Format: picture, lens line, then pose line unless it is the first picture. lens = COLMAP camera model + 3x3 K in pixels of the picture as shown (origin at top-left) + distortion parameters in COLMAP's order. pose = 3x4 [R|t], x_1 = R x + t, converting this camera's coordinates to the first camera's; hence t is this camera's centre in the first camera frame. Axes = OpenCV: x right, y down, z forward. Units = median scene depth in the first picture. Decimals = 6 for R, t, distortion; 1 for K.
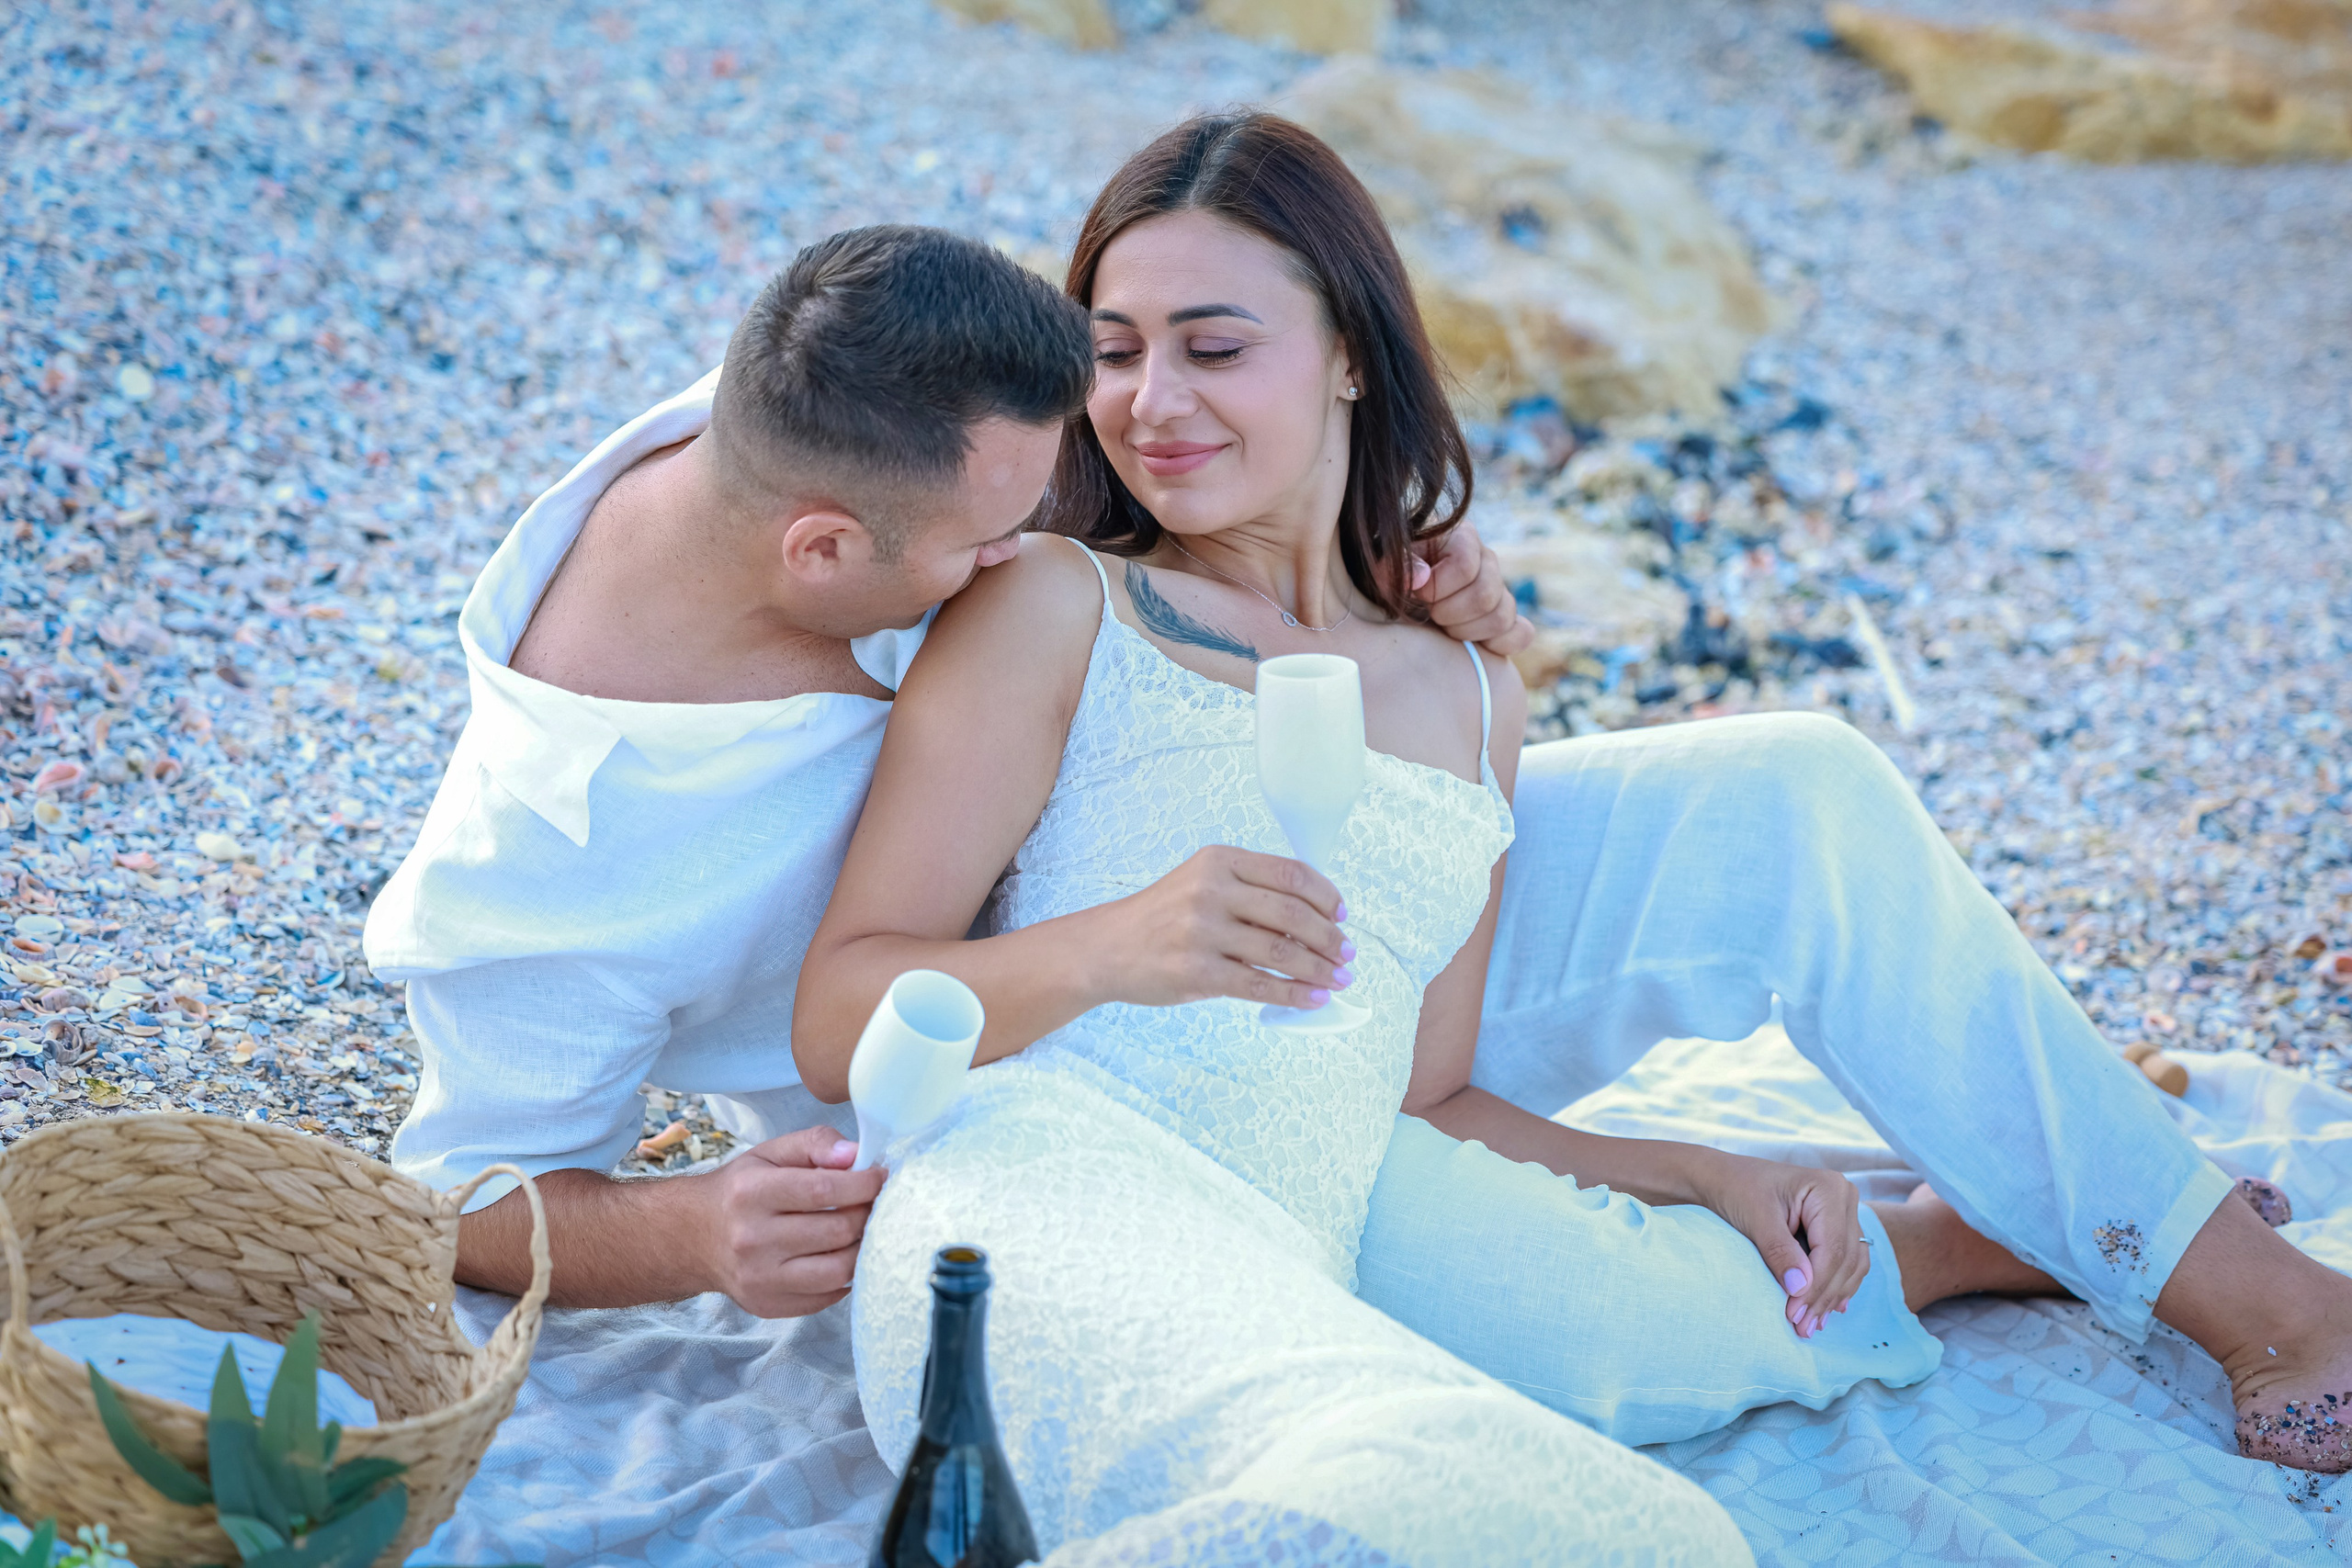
lens RADIAL K [[6416.9, 0, 1229.2], [0, 6416.9, 580.2], [0, 0, 1]] dist [0.087954, -1.113661]
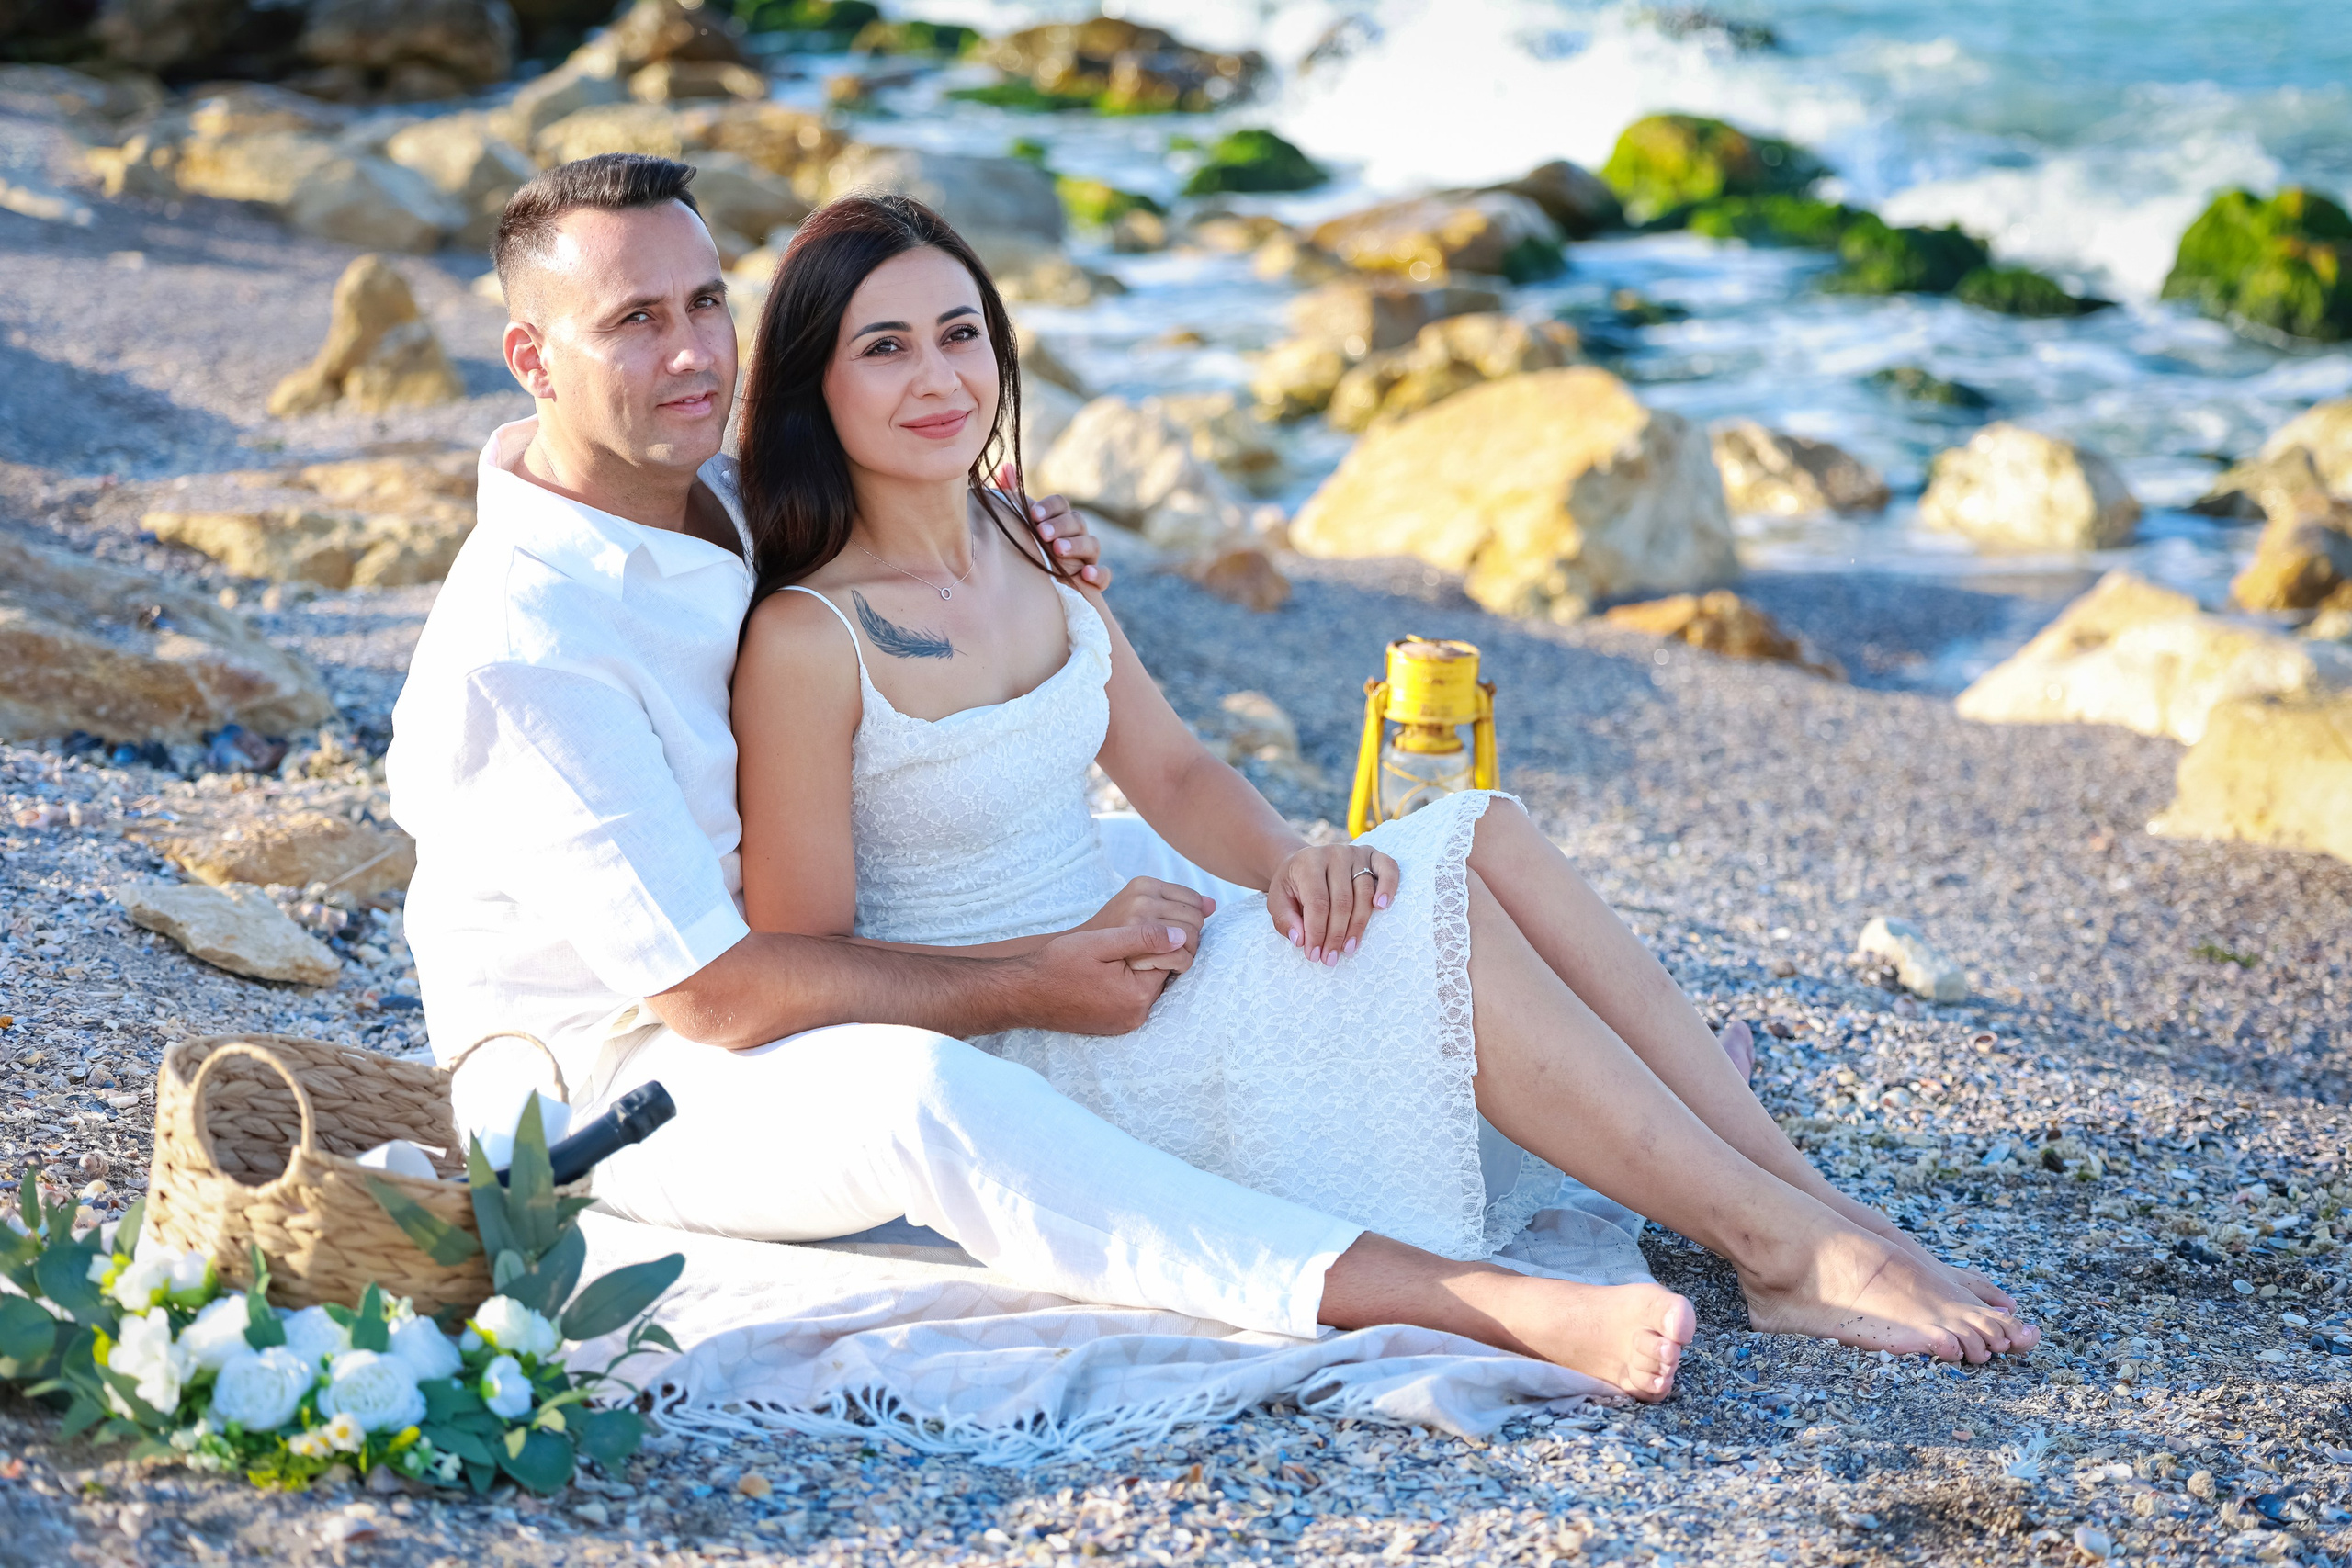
lens RADIAL K [[4607.3, 0, 1176.0], [0, 4607.3, 784.0], [0, 0, 1]] dist [0.032919, -0.443917]
pose [[0.848237, -0.130242, 0.513352, -0.325073], [0.179448, 0.982634, -0.047209, 0.075378], [-0.498289, 0.132165, 0.856879, 0.059093]]
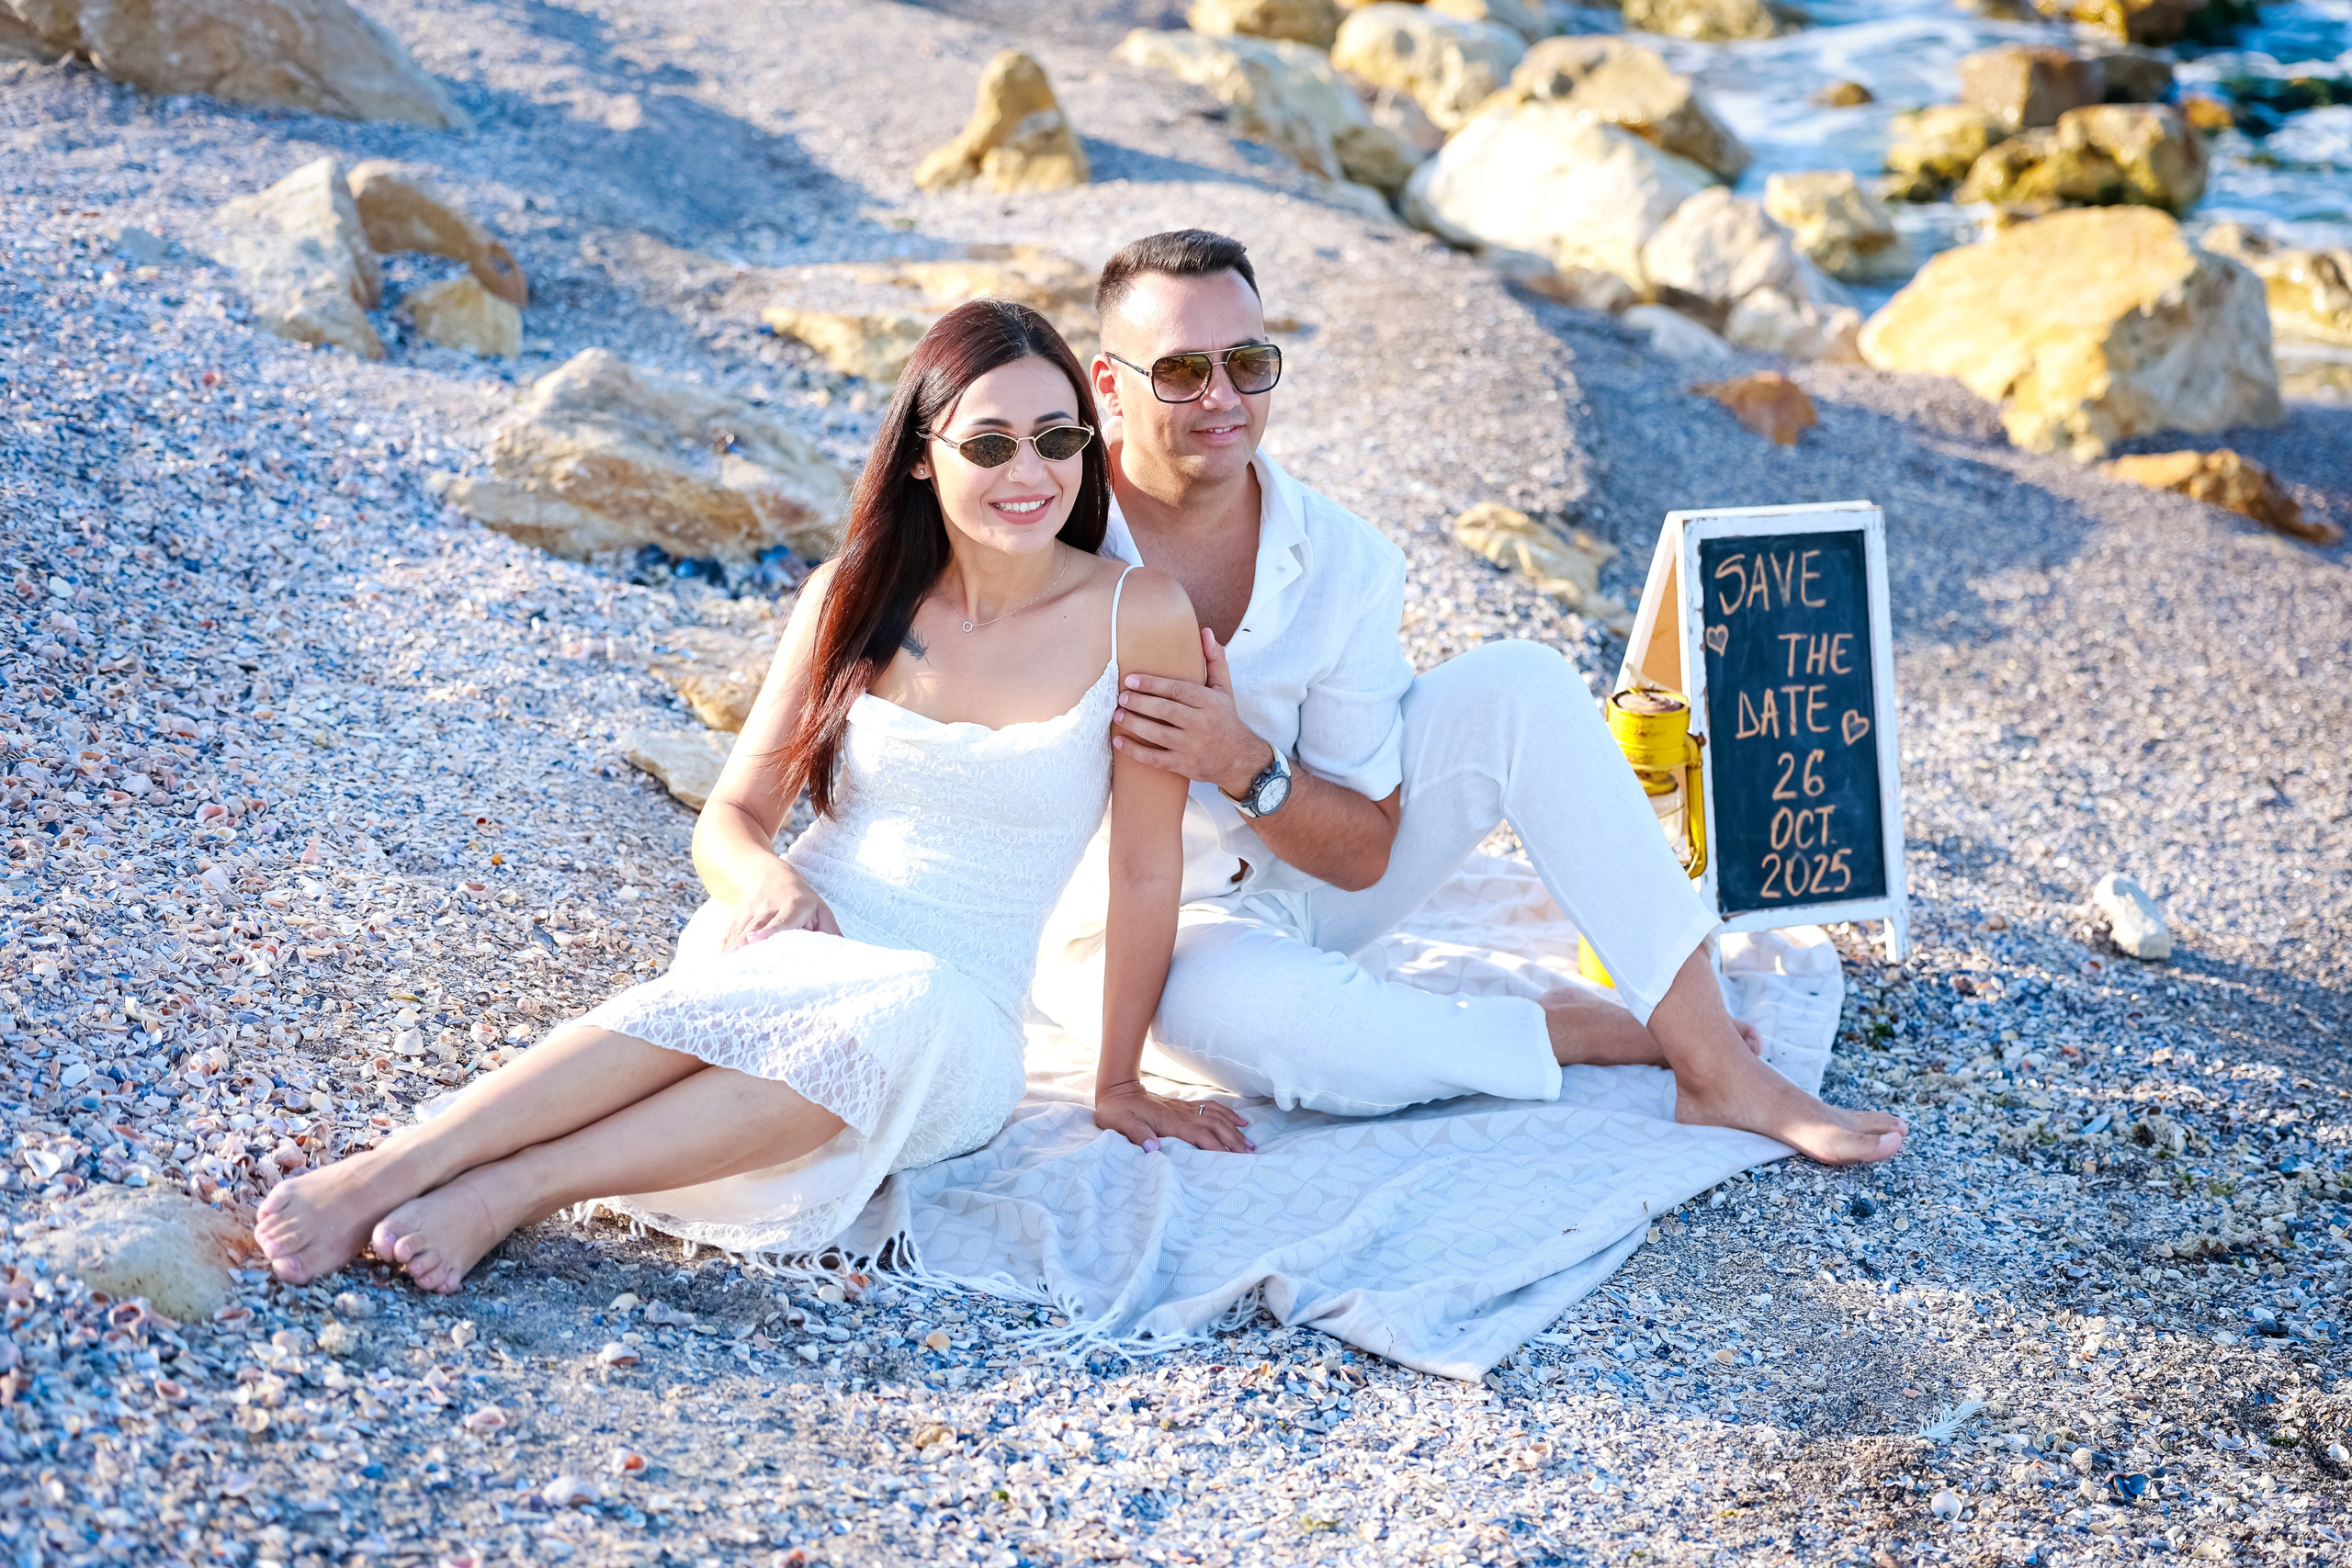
lens RADIAL K [[4653.6, 0, 1176.0], [0, 4653.6, 784.0], [0, 0, 1]] dist [0.013131, -0.330463]
pose [[0.932869, -0.093110, 0.347974, -0.308214], [0.091370, 0.995586, 0.021445, 0.017260], [-0.348435, 0.011789, 0.937259, -0.158524]]
